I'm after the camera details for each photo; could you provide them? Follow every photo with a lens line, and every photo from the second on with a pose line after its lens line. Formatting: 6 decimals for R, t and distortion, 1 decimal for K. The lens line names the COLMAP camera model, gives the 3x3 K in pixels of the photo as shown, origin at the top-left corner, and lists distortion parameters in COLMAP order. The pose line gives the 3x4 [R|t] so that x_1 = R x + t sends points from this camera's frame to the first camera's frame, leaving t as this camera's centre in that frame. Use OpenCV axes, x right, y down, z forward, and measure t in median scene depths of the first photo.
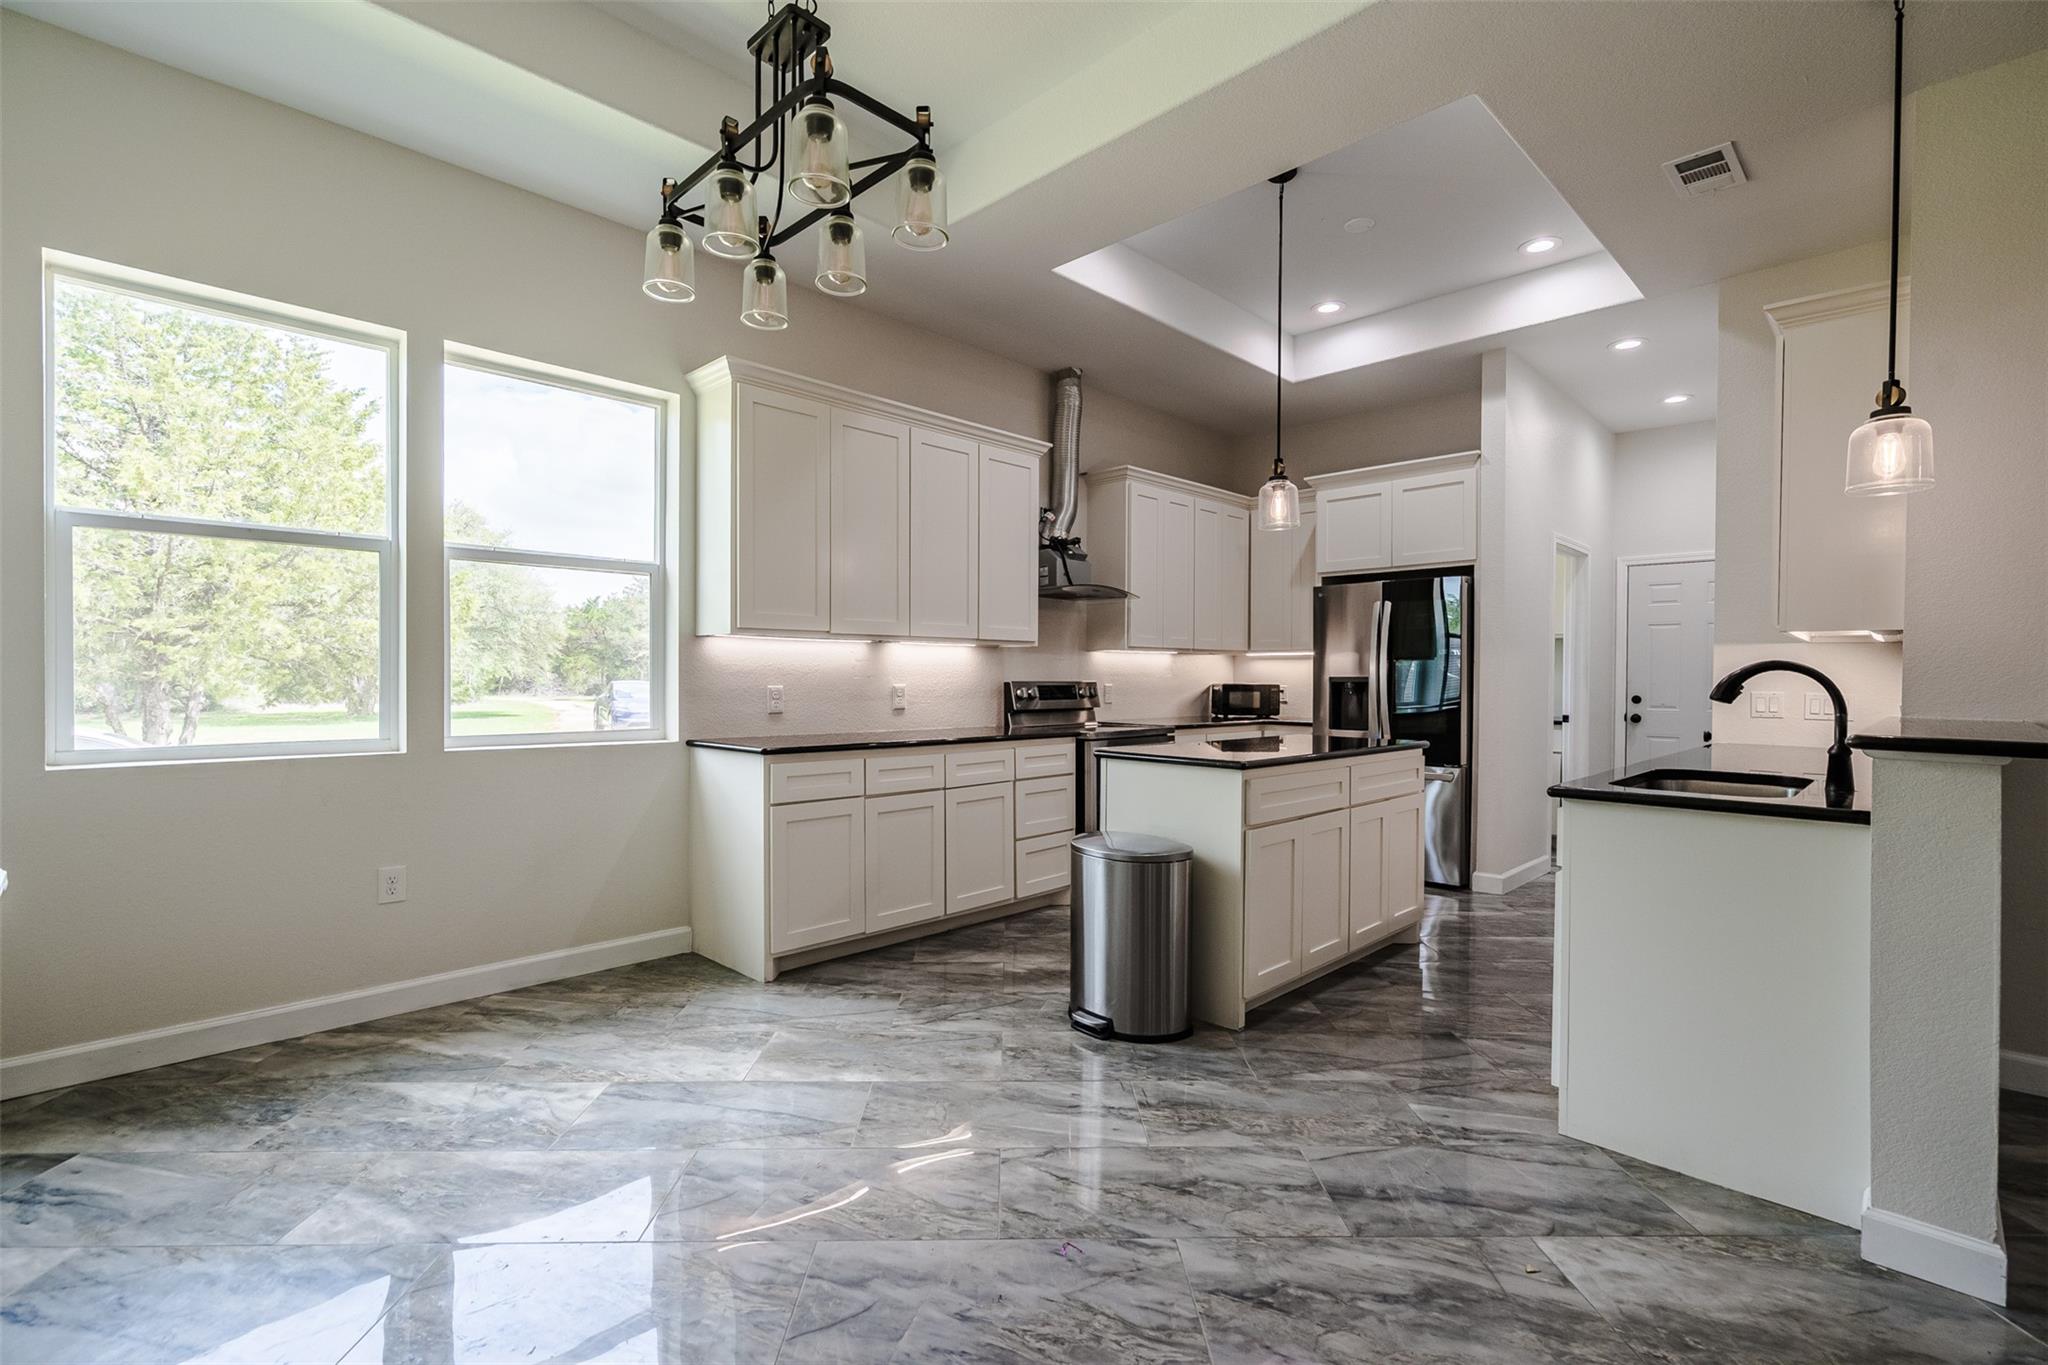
lens RADIAL K [[922.6, 0, 1028.4], [0, 922.6, 685.5], [0, 0, 1]] dist [-0.004685, 0.002596]
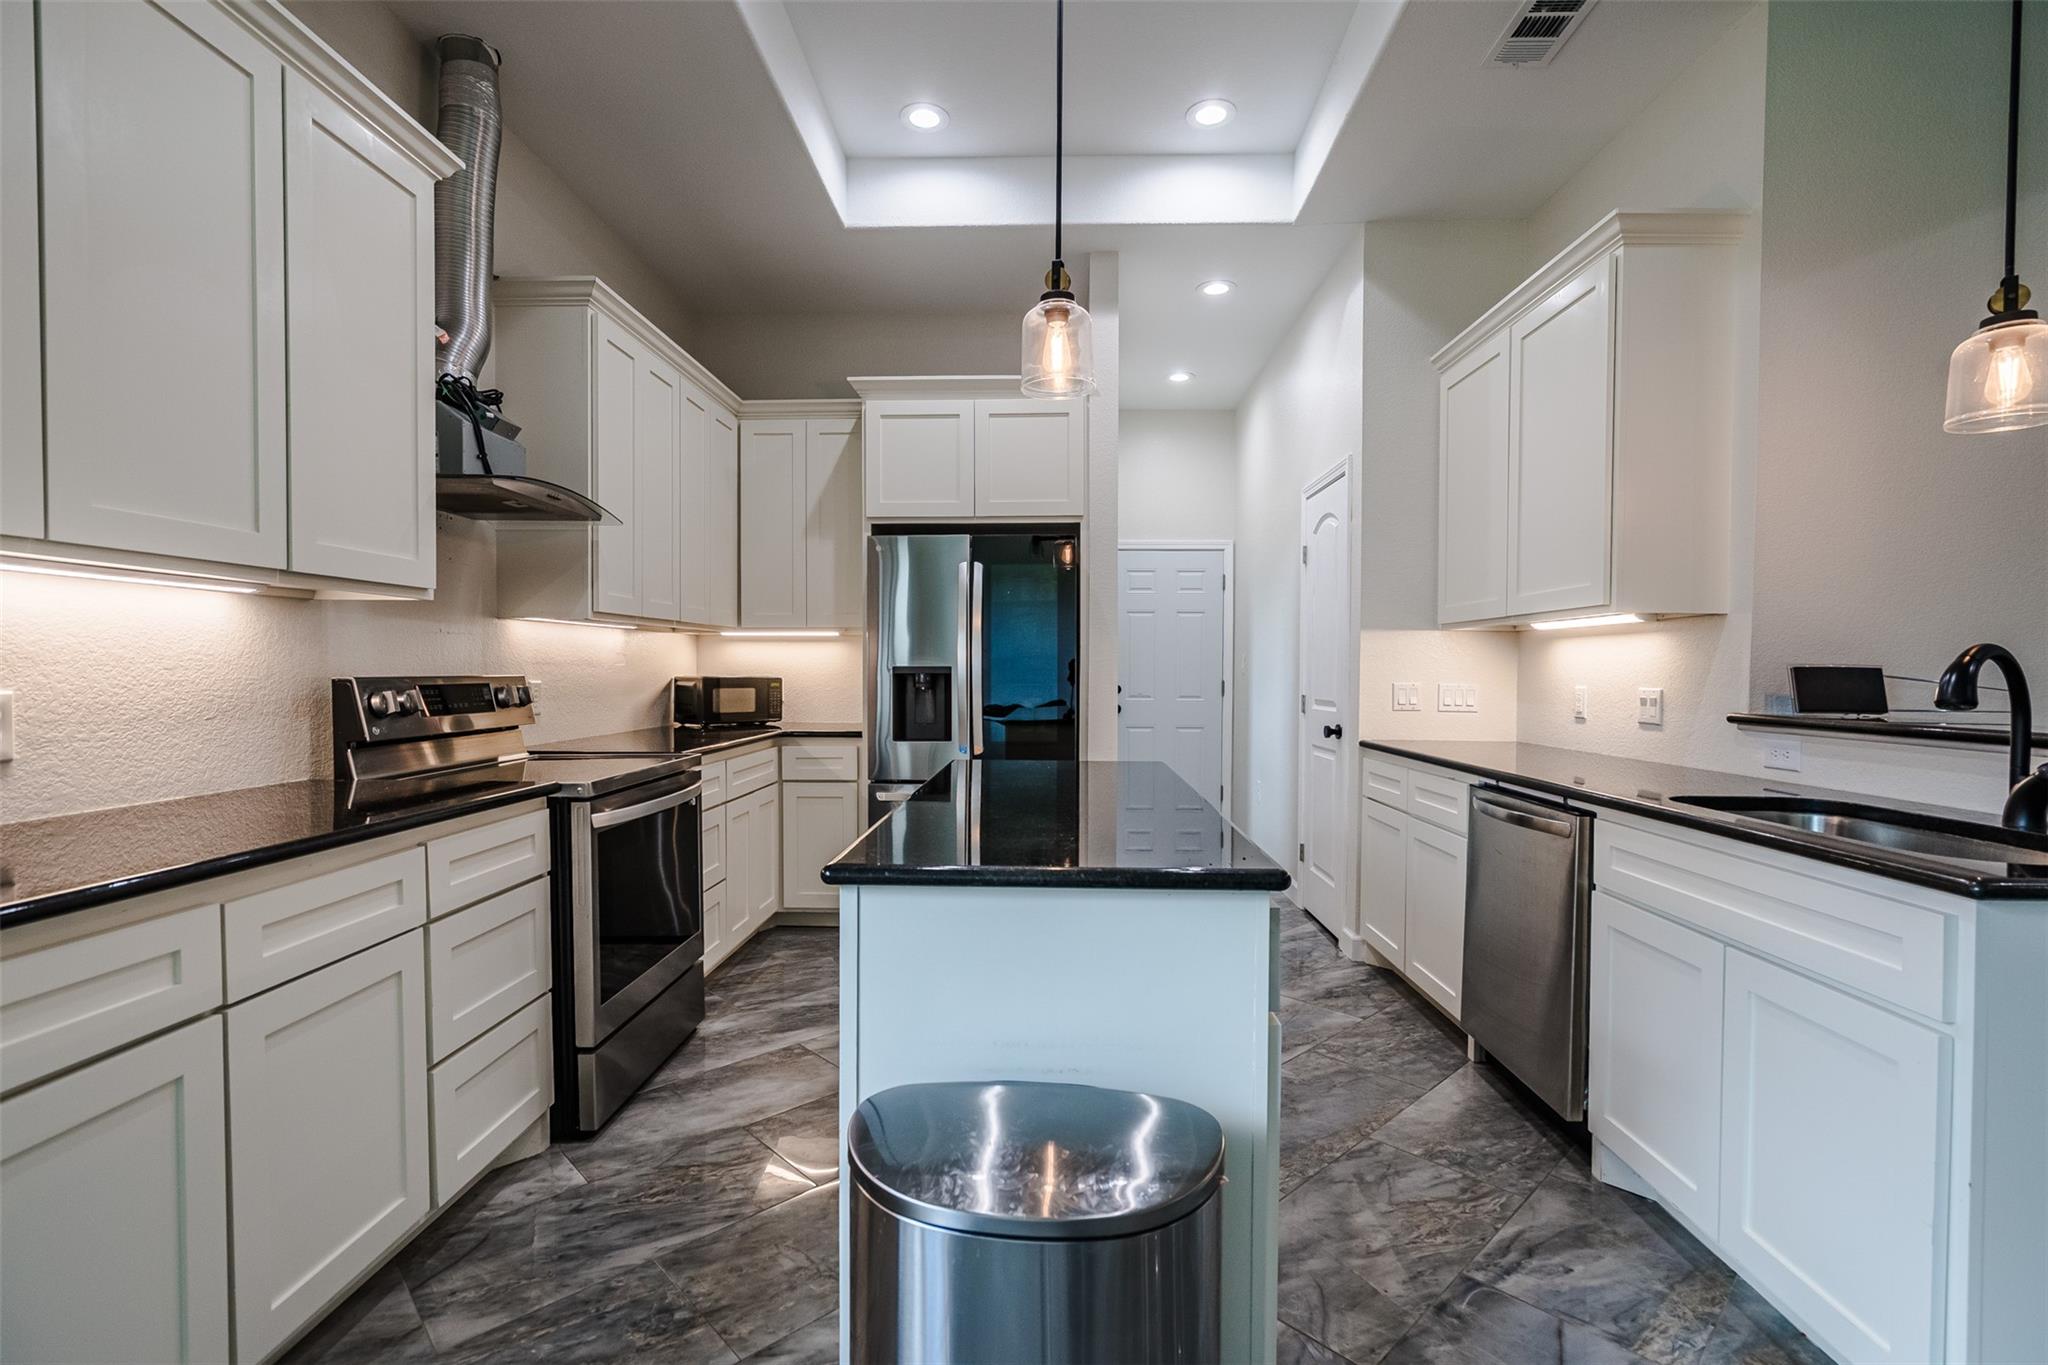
lens RADIAL K [[922.6, 0, 1028.7], [0, 922.6, 684.0], [0, 0, 1]] dist [-0.004685, 0.002596]
pose [[0.733011, -0.013890, 0.680075, -0.099898], [0.006153, 0.999886, 0.013790, -0.006651], [-0.680189, -0.005923, 0.733013, 0.554307]]
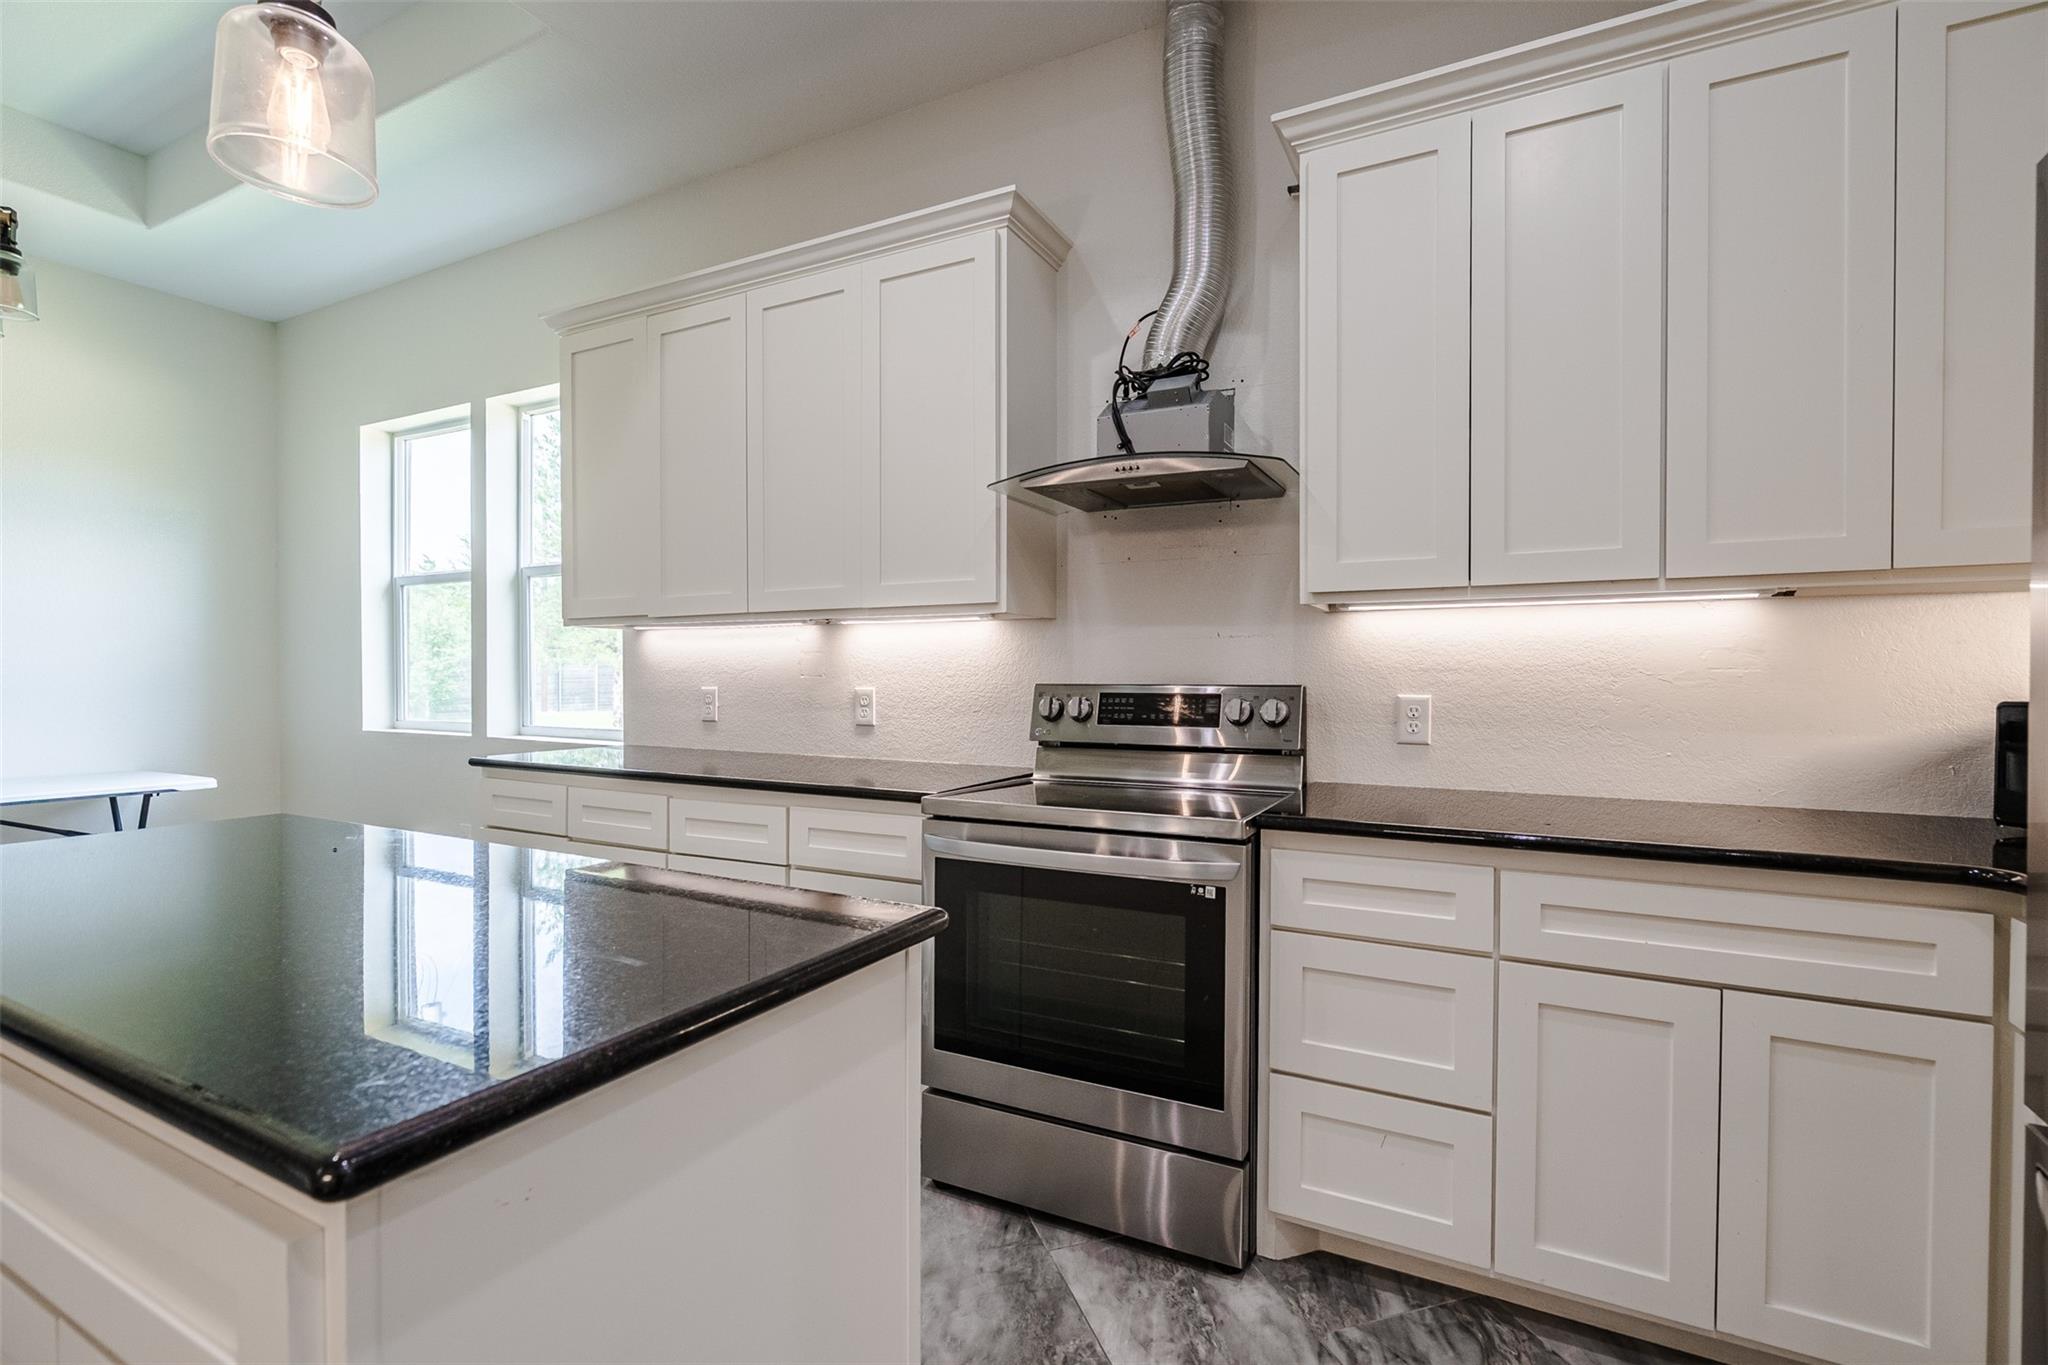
lens RADIAL K [[922.6, 0, 1032.2], [0, 922.6, 682.3], [0, 0, 1]] dist [-0.004685, 0.002596]
pose [[0.301199, 0.002746, -0.953557, 0.575847], [-0.012856, 0.999917, -0.001181, -0.006163], [0.953475, 0.012615, 0.301209, 1.029037]]
